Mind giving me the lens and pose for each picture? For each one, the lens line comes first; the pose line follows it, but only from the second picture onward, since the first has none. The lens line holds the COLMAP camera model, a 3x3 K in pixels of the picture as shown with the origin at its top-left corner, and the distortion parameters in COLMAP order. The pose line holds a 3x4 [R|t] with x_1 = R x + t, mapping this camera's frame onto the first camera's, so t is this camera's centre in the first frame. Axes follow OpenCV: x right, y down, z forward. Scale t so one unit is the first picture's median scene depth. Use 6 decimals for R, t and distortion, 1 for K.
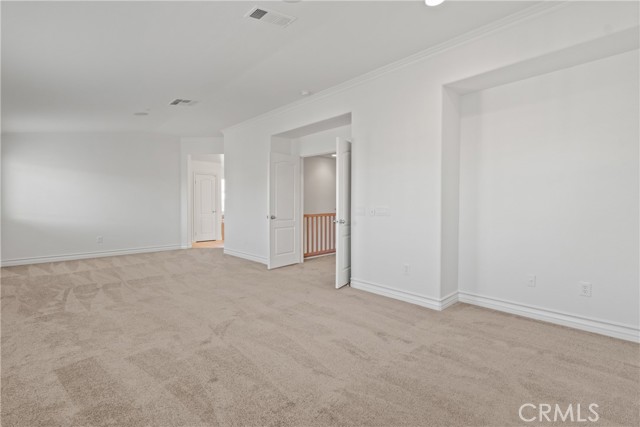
lens RADIAL K [[299.0, 0, 323.8], [0, 299.0, 212.9], [0, 0, 1]] dist [0.002552, -0.000605]
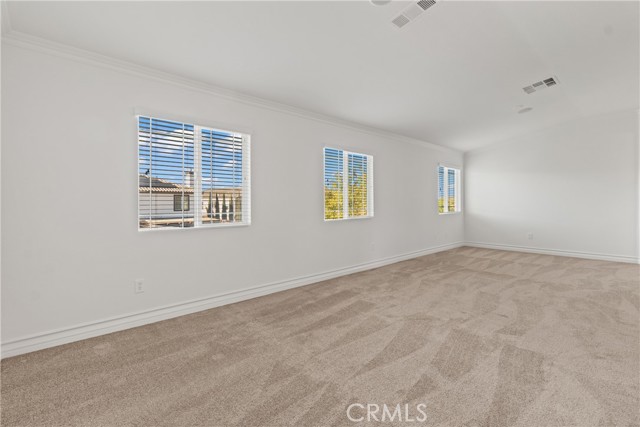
lens RADIAL K [[299.0, 0, 319.9], [0, 299.0, 210.7], [0, 0, 1]] dist [0.002552, -0.000605]
pose [[-0.045090, 0.023538, -0.998706, 0.755005], [-0.024467, 0.999396, 0.024659, -0.017979], [0.998683, 0.025548, -0.044487, 0.694732]]
